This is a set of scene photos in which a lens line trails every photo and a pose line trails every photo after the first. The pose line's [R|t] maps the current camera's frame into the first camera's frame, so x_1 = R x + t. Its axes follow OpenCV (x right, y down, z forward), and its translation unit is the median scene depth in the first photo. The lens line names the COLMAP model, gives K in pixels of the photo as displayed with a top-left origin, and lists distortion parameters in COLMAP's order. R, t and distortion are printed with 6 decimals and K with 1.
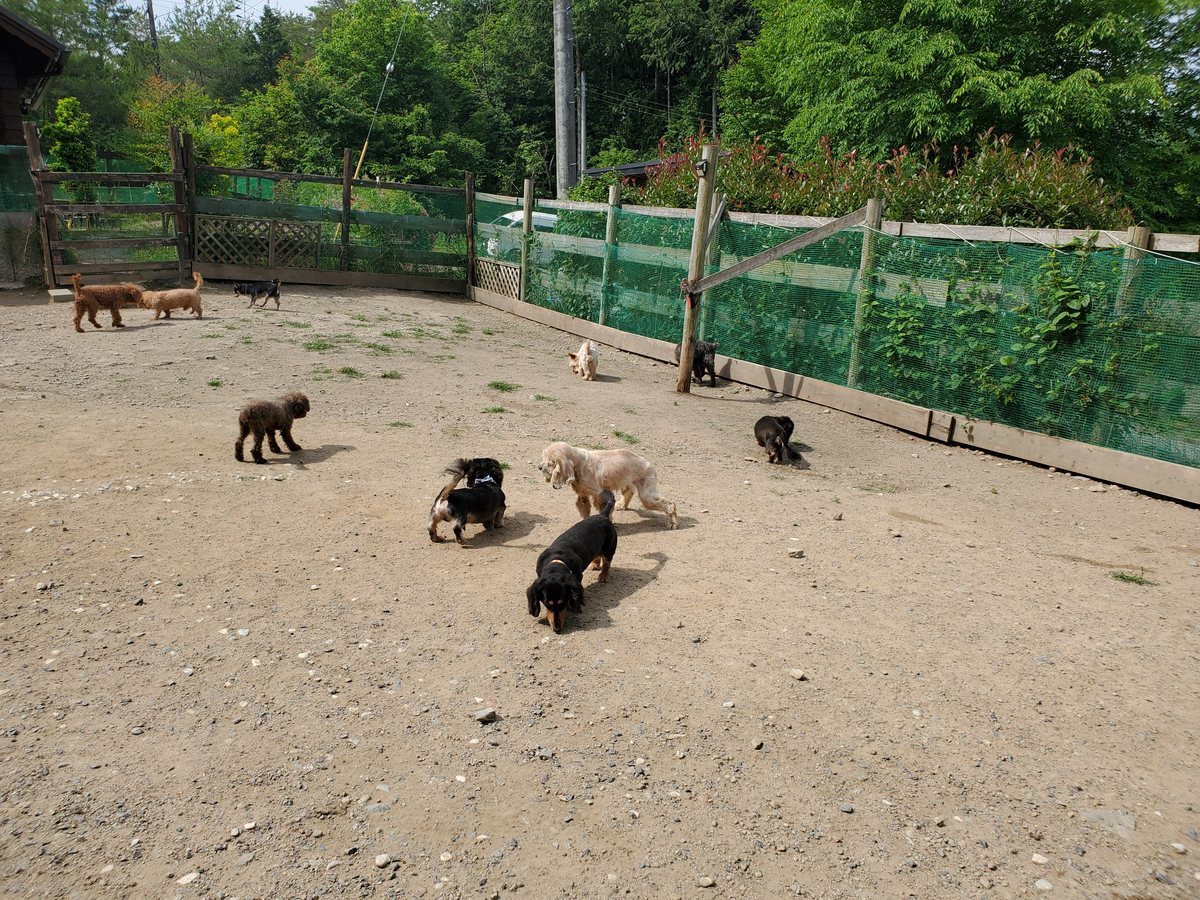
lens RADIAL K [[928.4, 0, 579.7], [0, 928.4, 452.6], [0, 0, 1]] dist [0.010154, -0.001719]
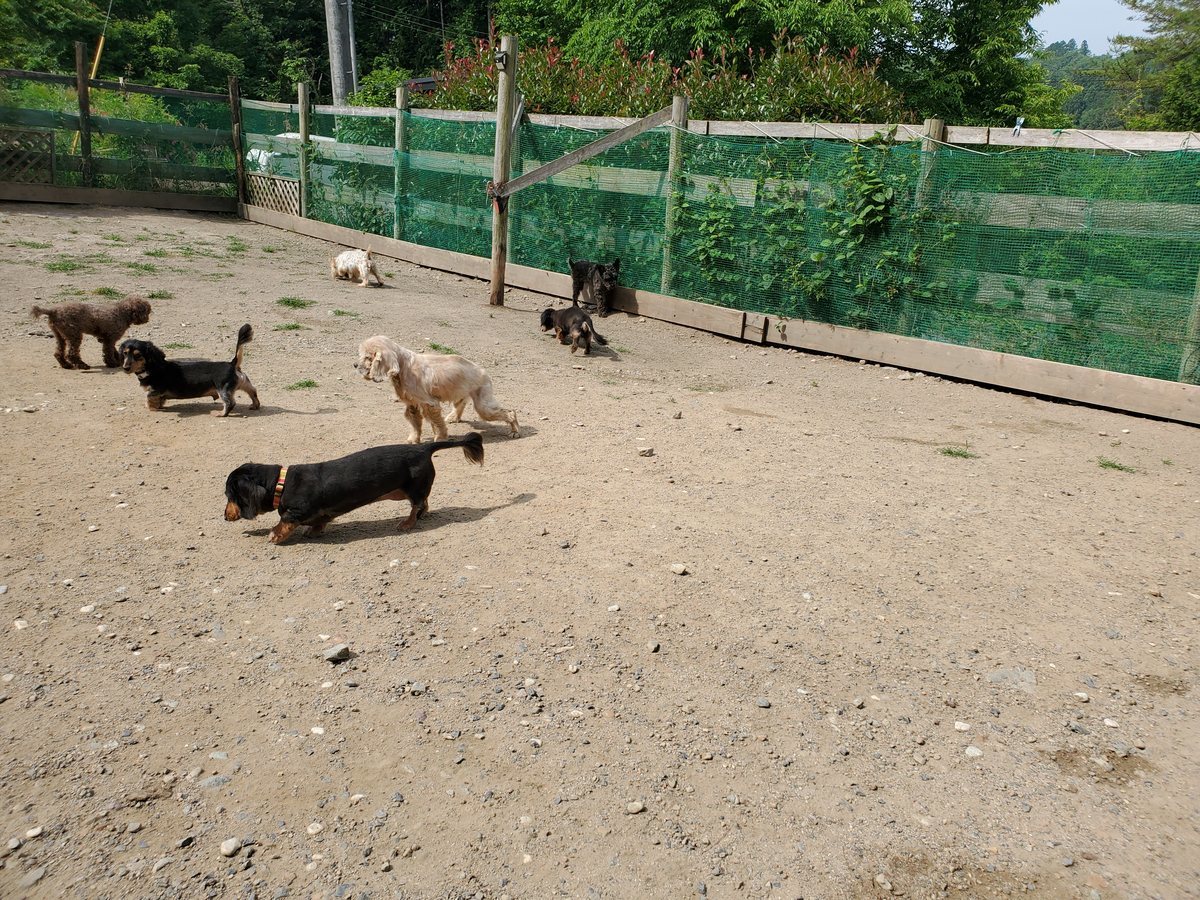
lens RADIAL K [[928.4, 0, 593.3], [0, 928.4, 439.3], [0, 0, 1]] dist [0.010154, -0.001719]
pose [[0.970649, -0.067309, 0.230891, -0.020536], [0.054222, 0.996566, 0.062573, 0.018758], [-0.234310, -0.048217, 0.970965, 0.053150]]
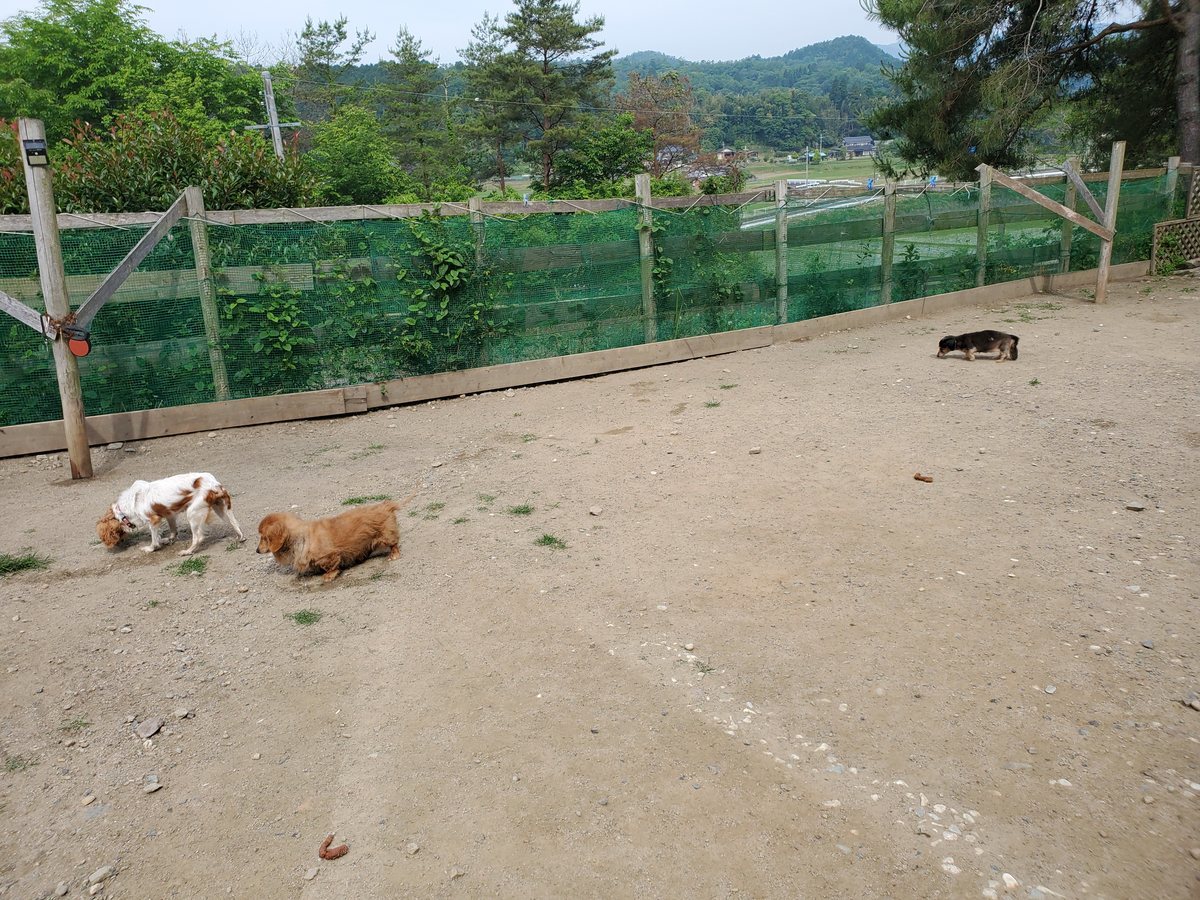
lens RADIAL K [[928.4, 0, 584.9], [0, 928.4, 445.2], [0, 0, 1]] dist [0.010154, -0.001719]
pose [[-0.012458, -0.306996, 0.951629, -0.569920], [0.275104, 0.913923, 0.298434, -0.201827], [-0.961334, 0.265515, 0.073070, 0.623039]]
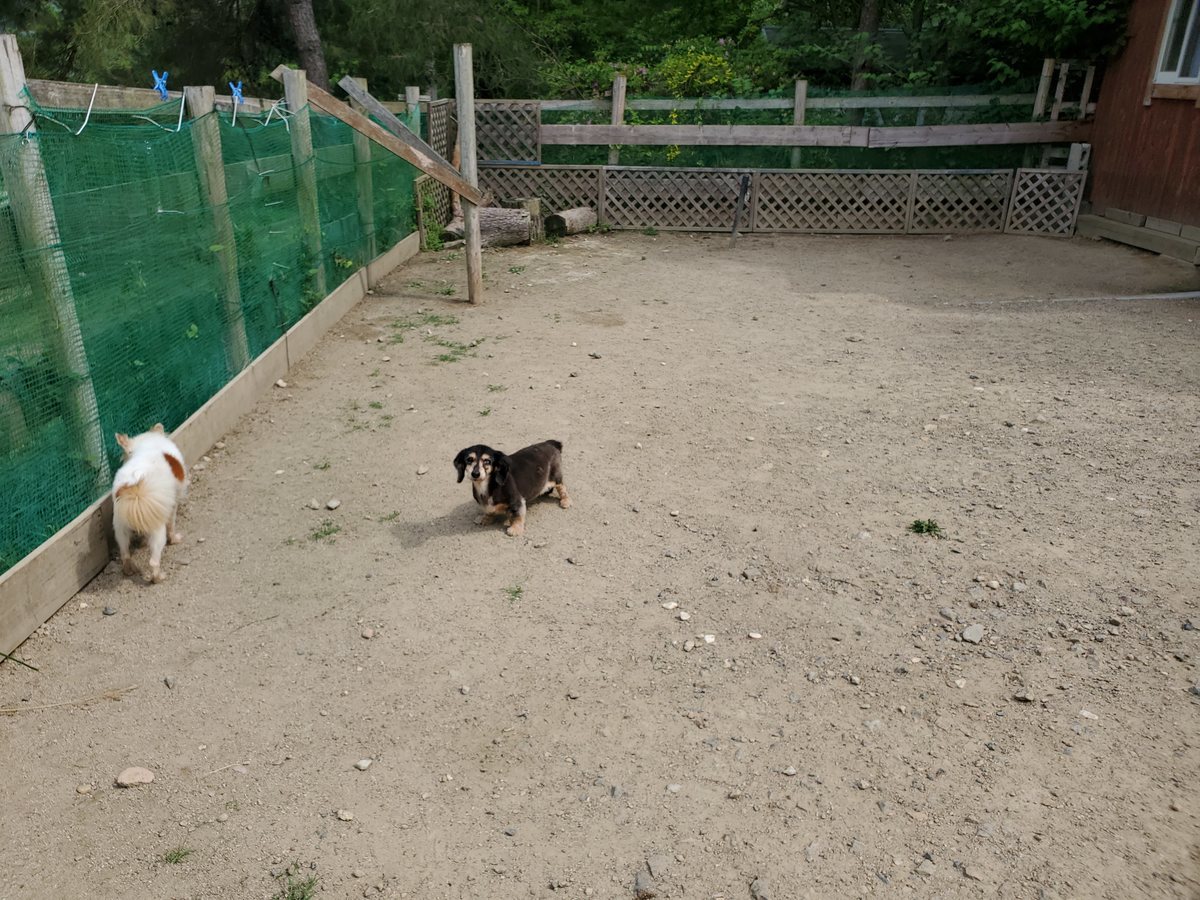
lens RADIAL K [[928.4, 0, 564.1], [0, 928.4, 460.1], [0, 0, 1]] dist [0.010154, -0.001719]
pose [[-0.850849, -0.206652, 0.483064, 0.262911], [0.105404, 0.833577, 0.542254, -0.123230], [-0.514729, 0.512293, -0.687466, 0.587434]]
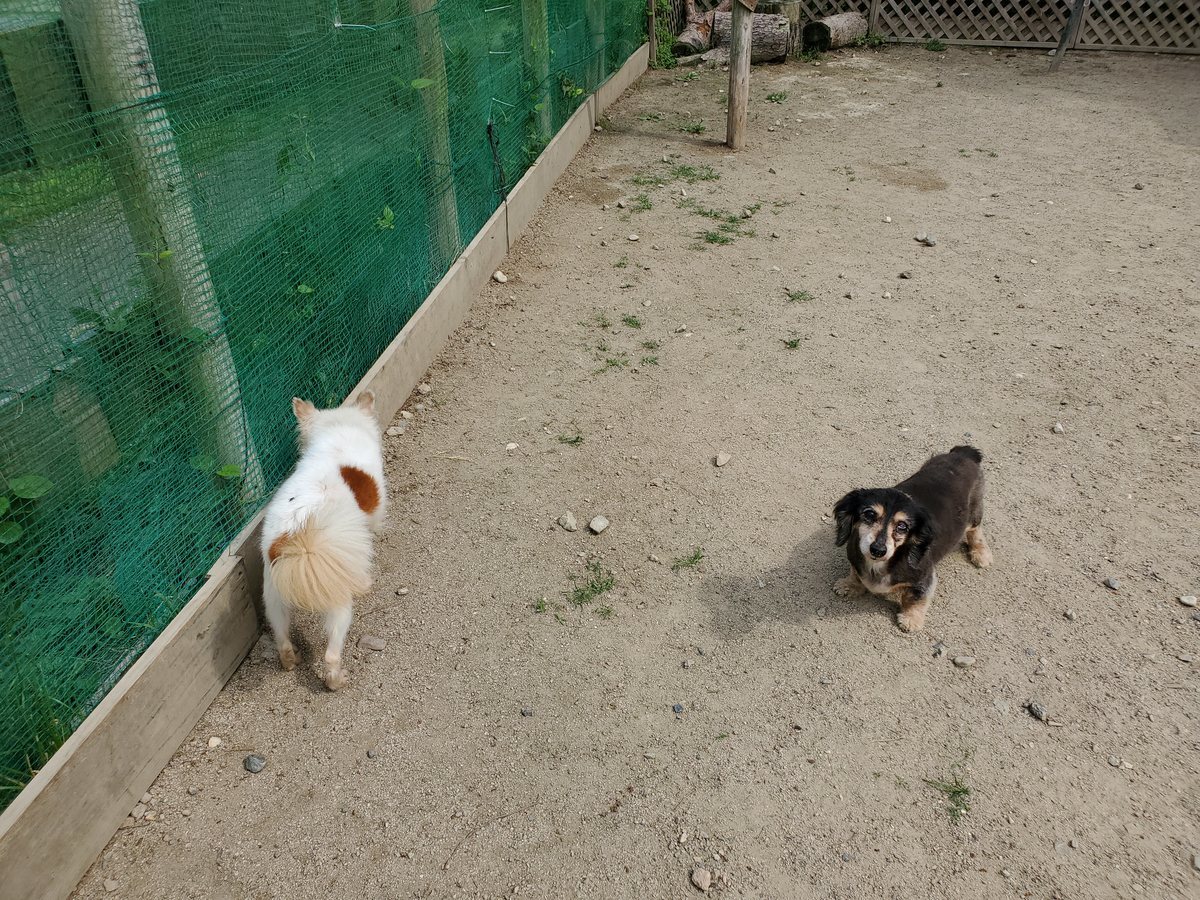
lens RADIAL K [[928.4, 0, 606.2], [0, 928.4, 459.2], [0, 0, 1]] dist [0.010154, -0.001719]
pose [[-0.762712, -0.354213, 0.541113, 0.421541], [0.139194, 0.727166, 0.672202, -0.079324], [-0.631581, 0.588016, -0.505314, 0.477885]]
